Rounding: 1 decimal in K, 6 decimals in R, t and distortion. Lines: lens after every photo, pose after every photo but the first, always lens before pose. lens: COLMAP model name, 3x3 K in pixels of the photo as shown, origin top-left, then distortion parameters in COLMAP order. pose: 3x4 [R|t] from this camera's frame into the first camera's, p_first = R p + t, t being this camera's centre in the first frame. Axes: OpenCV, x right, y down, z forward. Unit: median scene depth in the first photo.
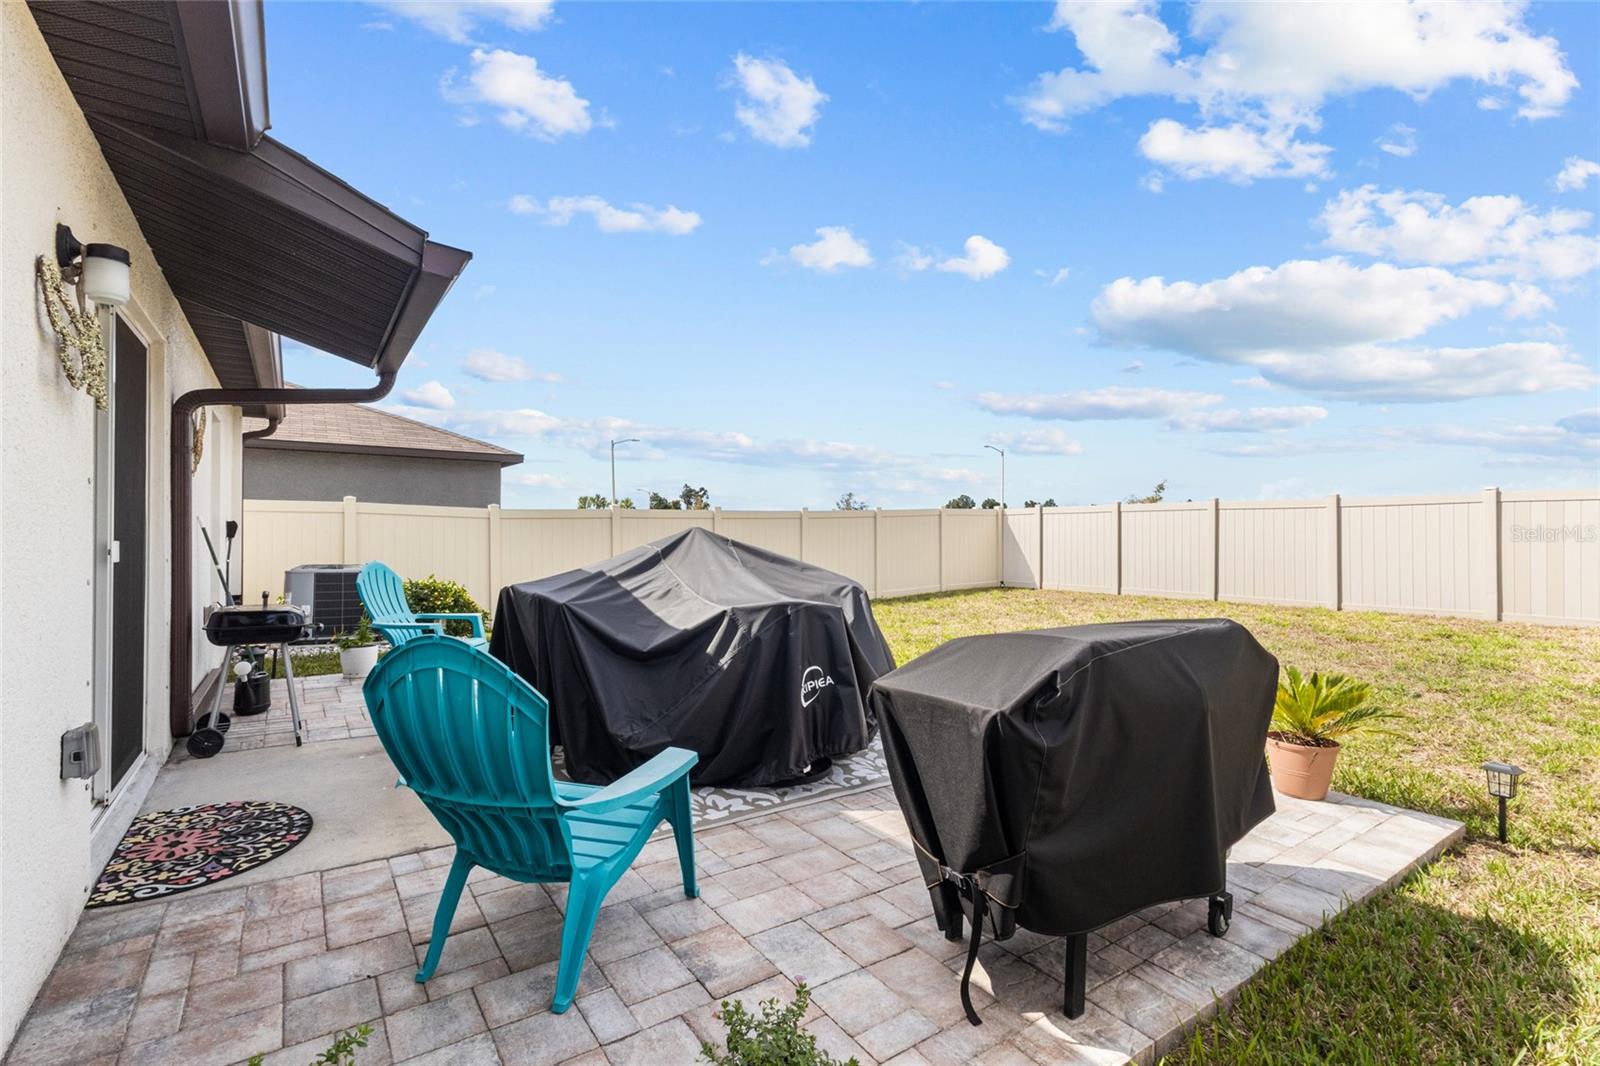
lens RADIAL K [[750.1, 0, 796.0], [0, 750.1, 531.0], [0, 0, 1]] dist [0.008145, 0.000216]
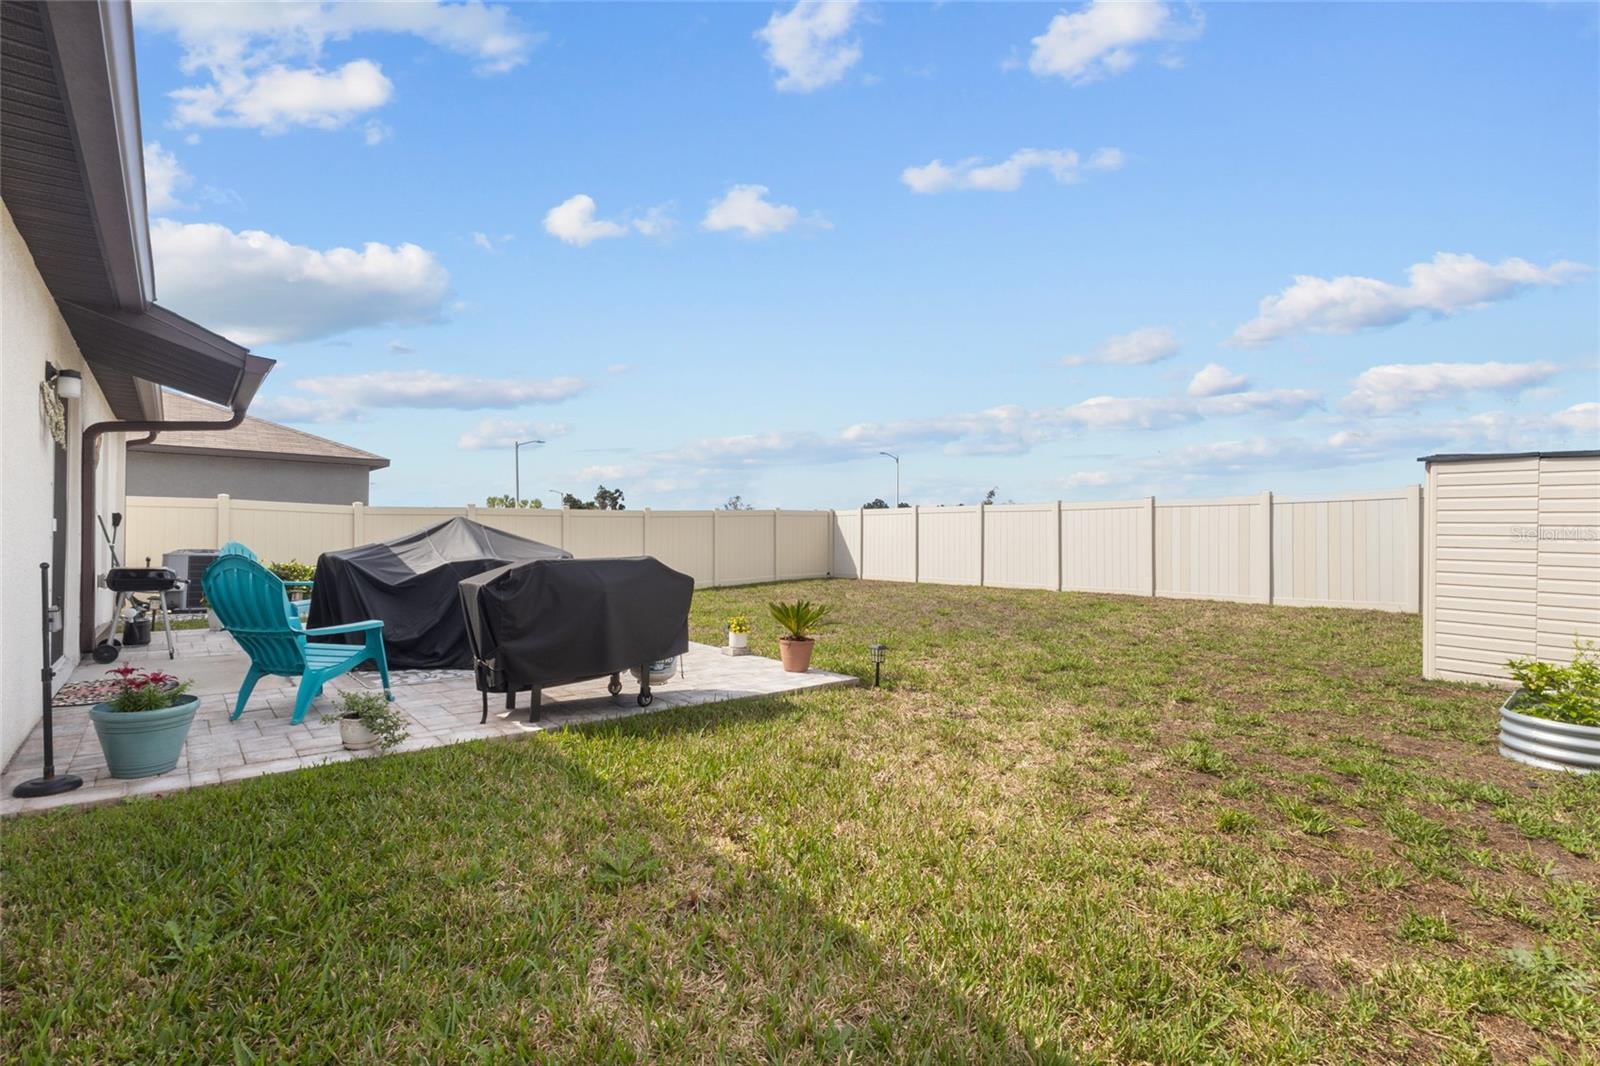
lens RADIAL K [[750.1, 0, 800.6], [0, 750.1, 531.6], [0, 0, 1]] dist [0.008145, 0.000216]
pose [[0.994481, 0.005226, 0.104790, 0.394725], [-0.004915, 0.999983, -0.003221, 0.026730], [-0.104805, 0.002688, 0.994489, -0.580171]]
